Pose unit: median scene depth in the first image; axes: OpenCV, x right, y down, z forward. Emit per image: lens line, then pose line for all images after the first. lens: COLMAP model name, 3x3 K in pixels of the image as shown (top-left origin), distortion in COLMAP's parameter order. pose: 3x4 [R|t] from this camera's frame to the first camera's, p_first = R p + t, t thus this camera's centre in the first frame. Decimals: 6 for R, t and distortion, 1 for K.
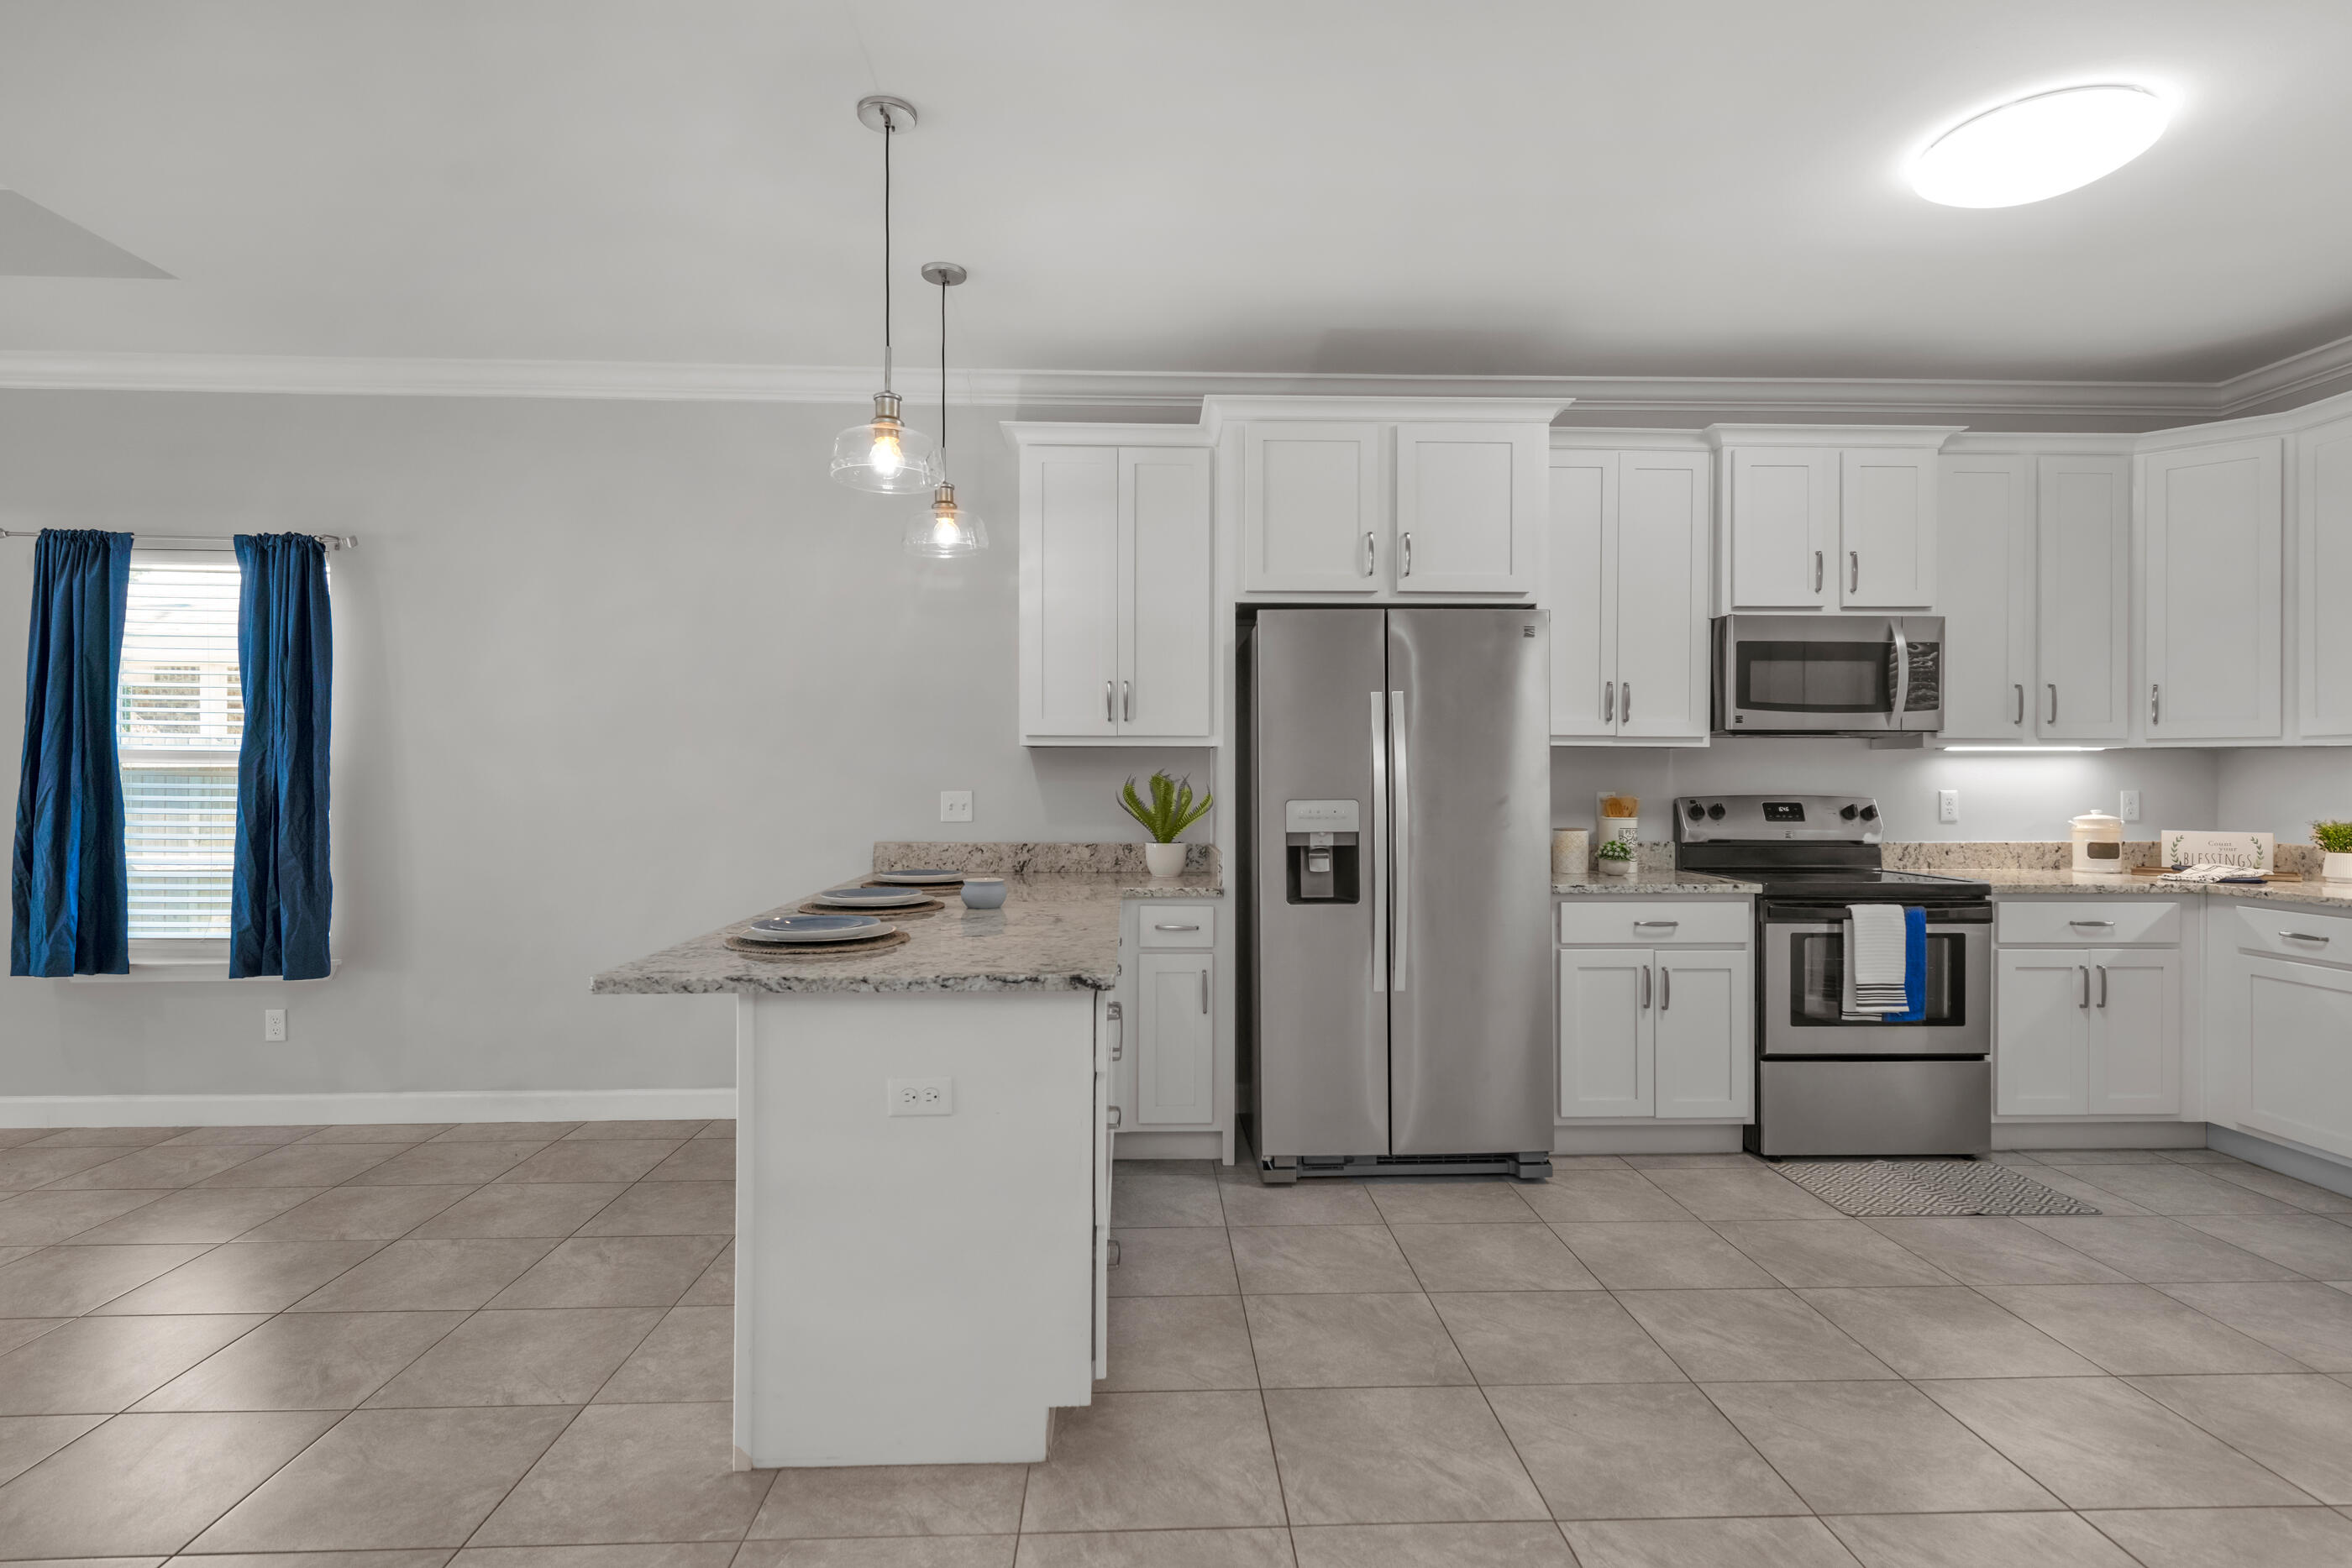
lens RADIAL K [[1198.9, 0, 1186.4], [0, 1198.9, 782.6], [0, 0, 1]] dist [0.005111, -0.003248]
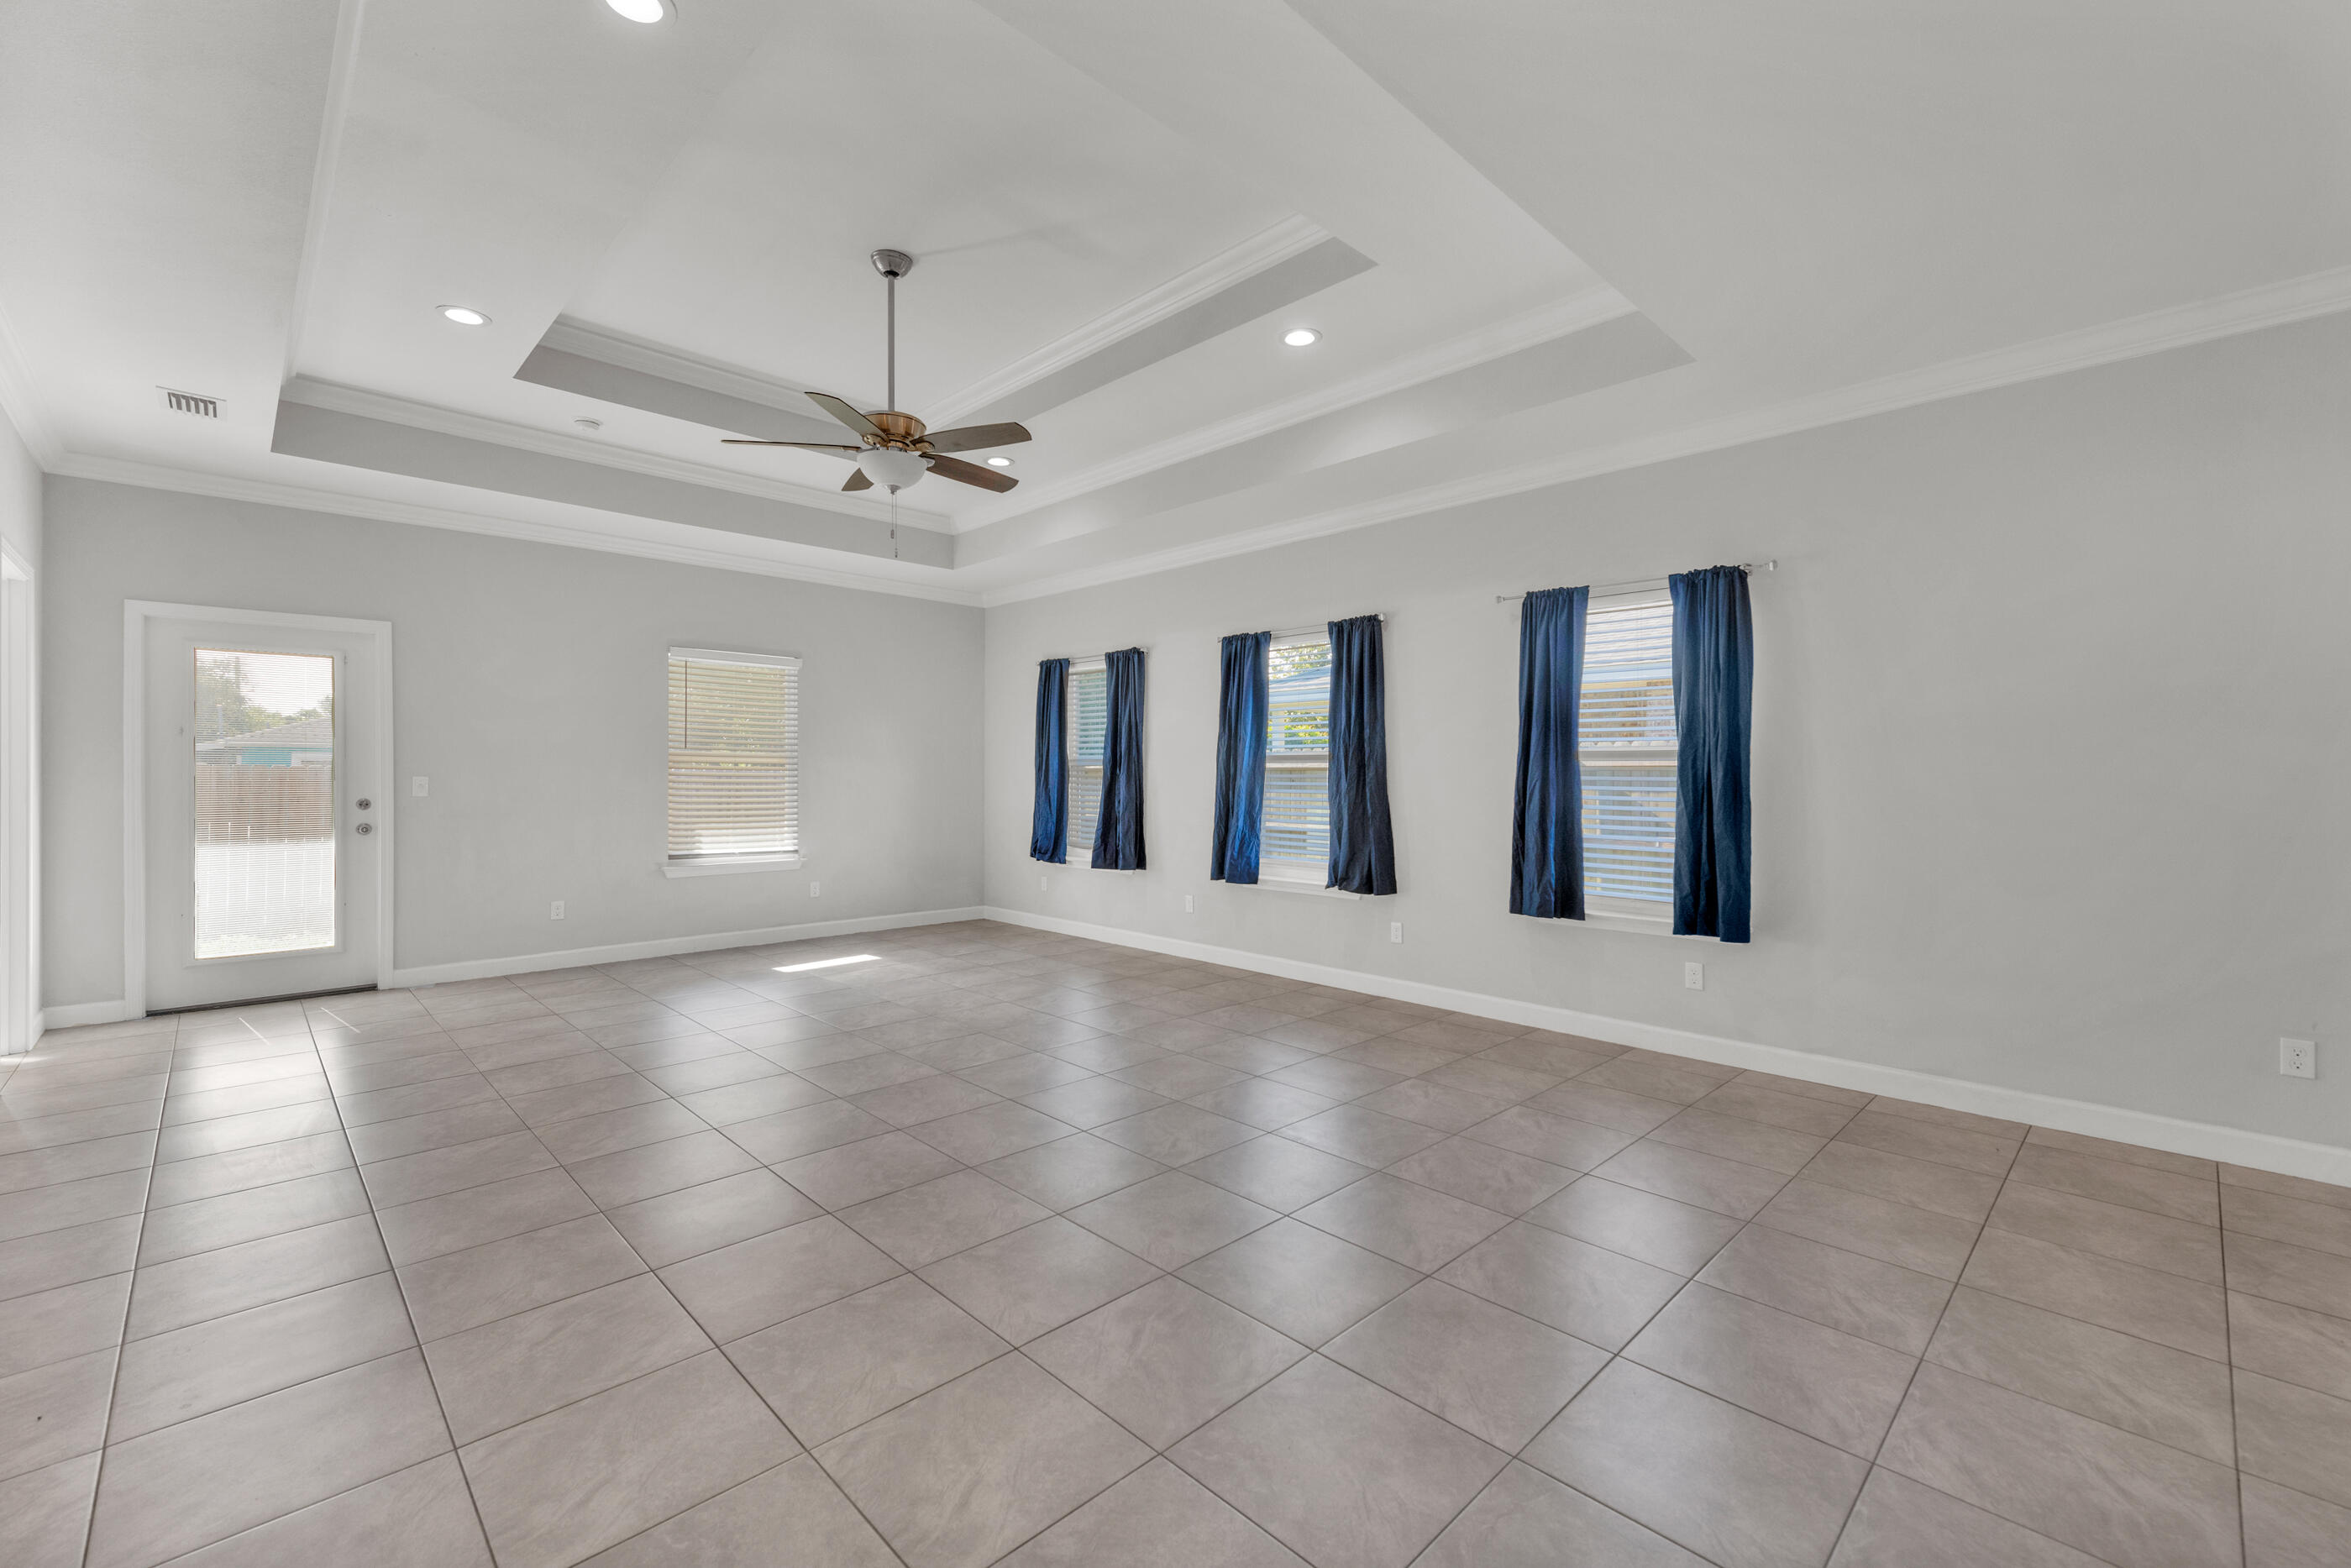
lens RADIAL K [[954.1, 0, 1188.7], [0, 954.1, 770.0], [0, 0, 1]] dist [0.019318, -0.005588]
pose [[0.678394, -0.006251, -0.734672, -0.425975], [-0.007693, 0.999849, -0.015612, 0.014771], [0.734658, 0.016243, 0.678243, -0.035177]]
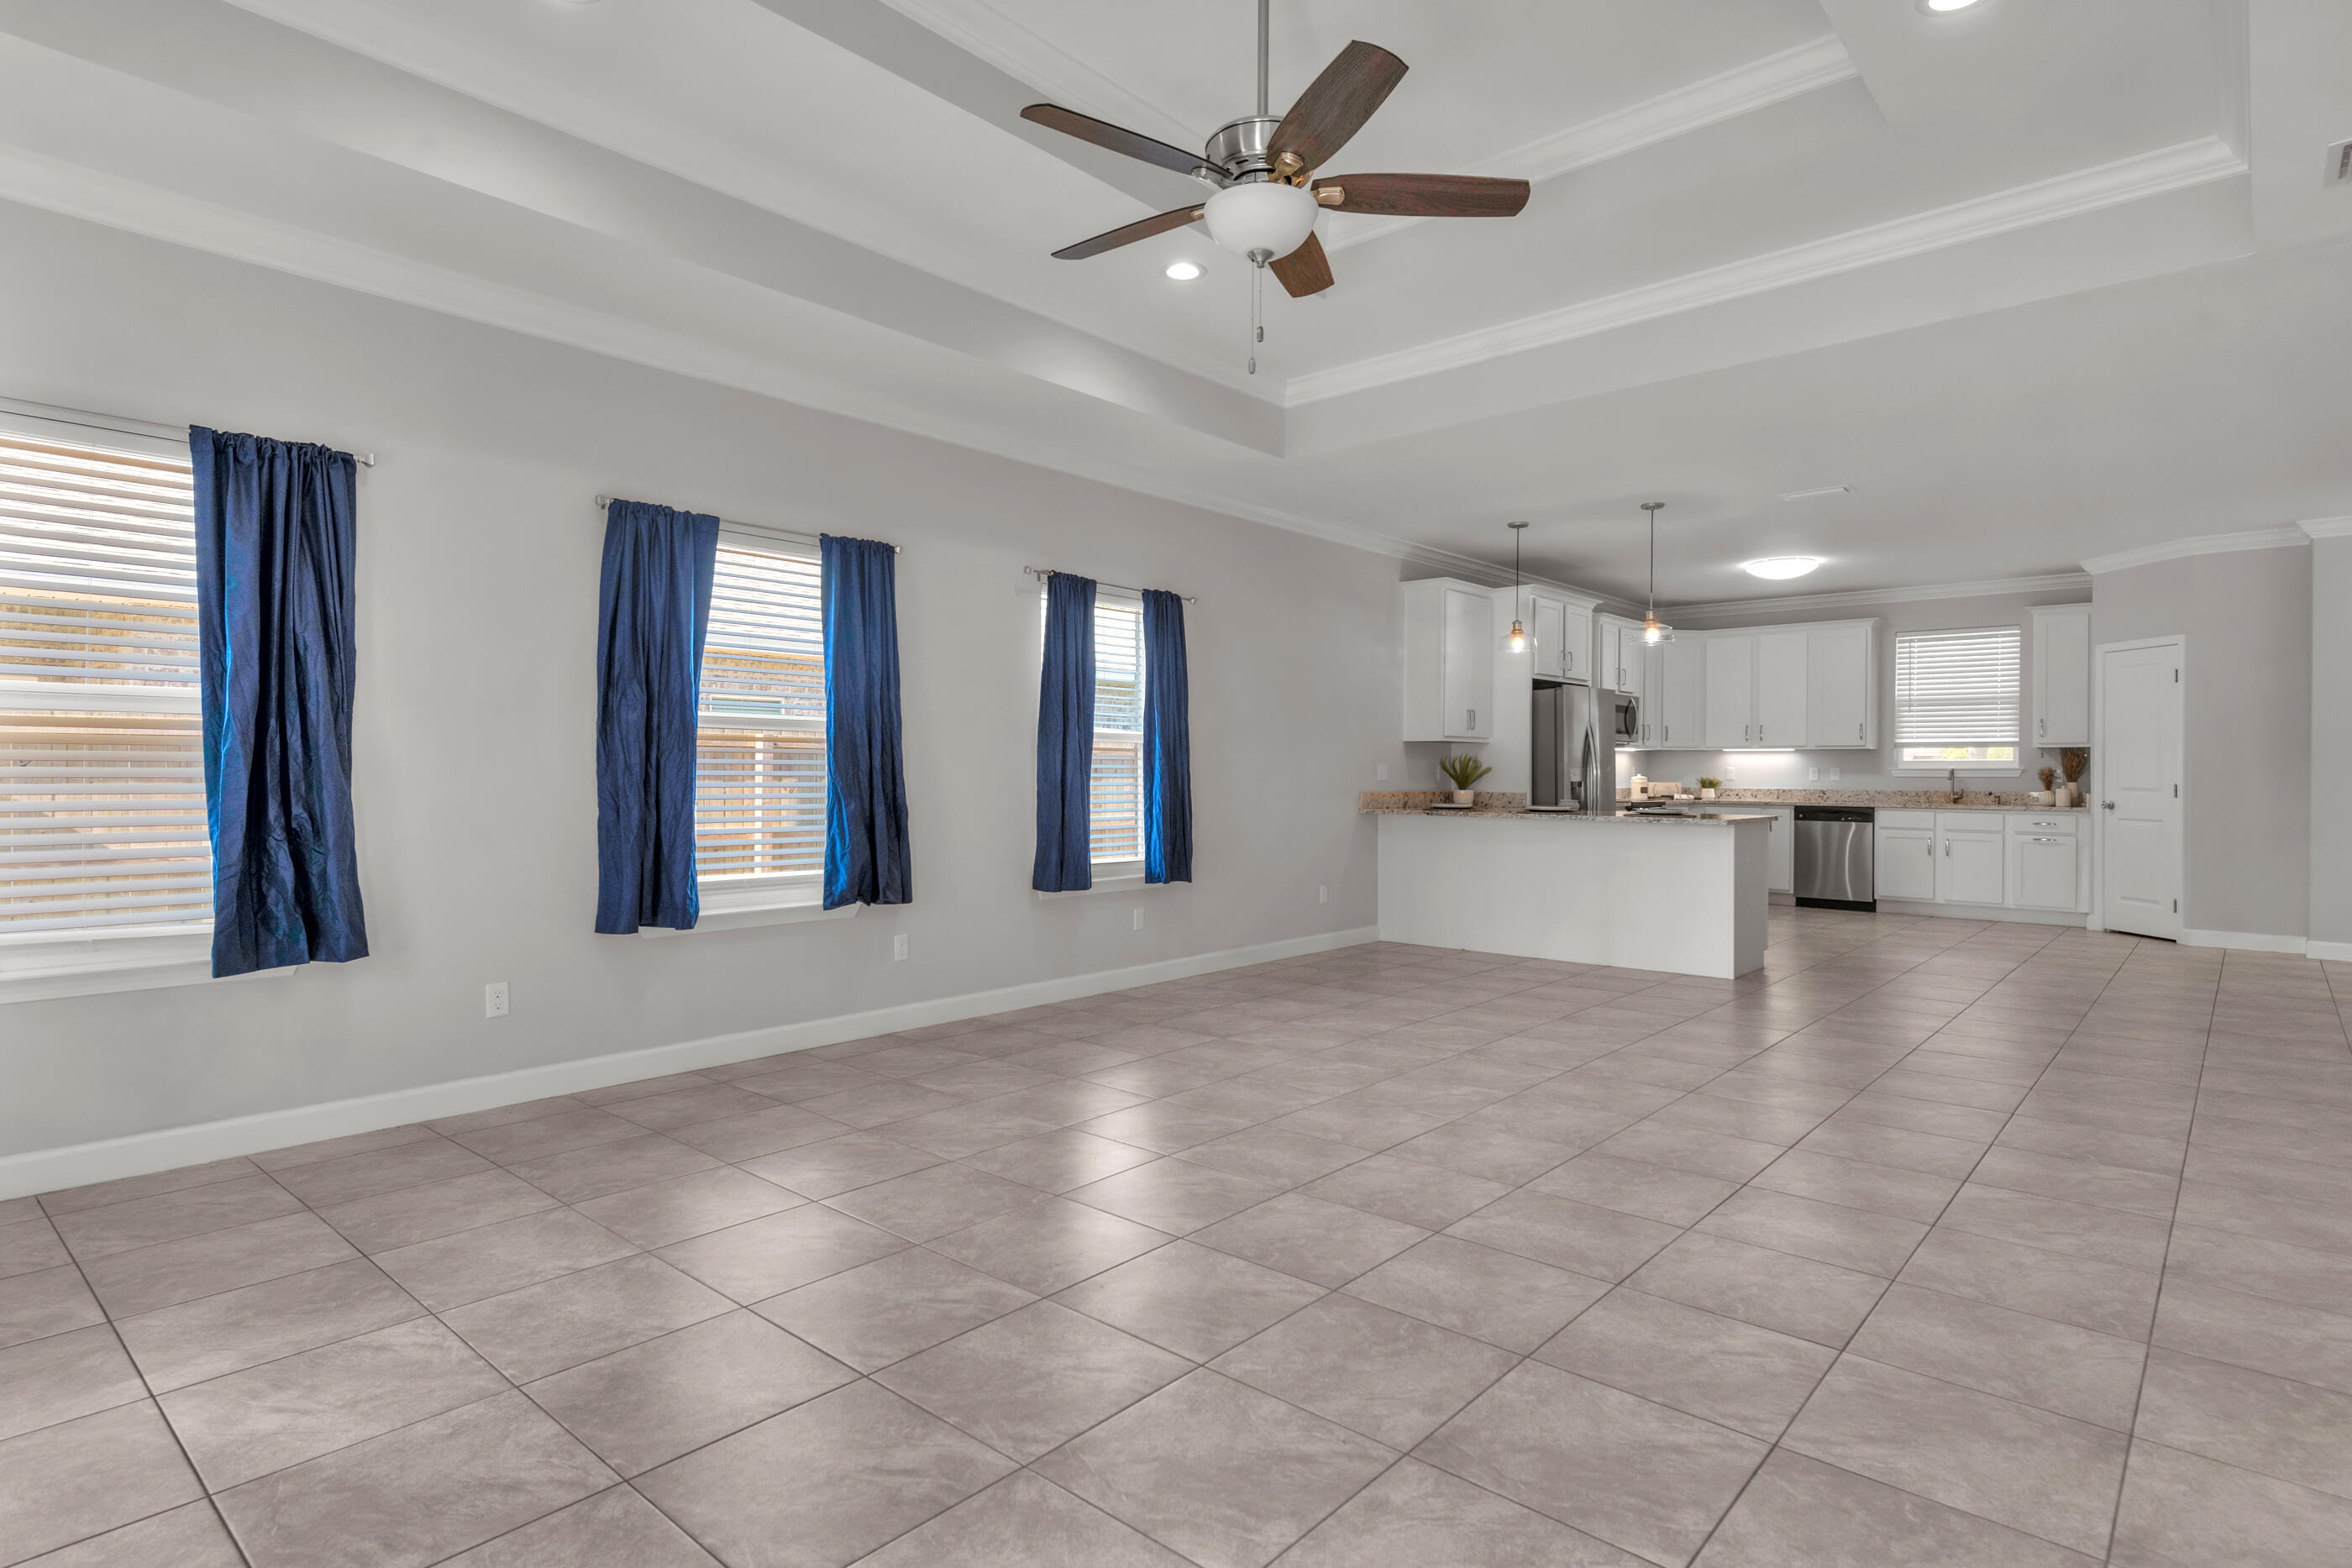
lens RADIAL K [[1178.0, 0, 1167.6], [0, 1178.0, 769.8], [0, 0, 1]] dist [0.013005, -0.003569]
pose [[0.705523, 0.002246, 0.708684, -1.945565], [-0.001244, 0.999997, -0.001931, 0.023056], [-0.708686, 0.000481, 0.705524, -0.060746]]
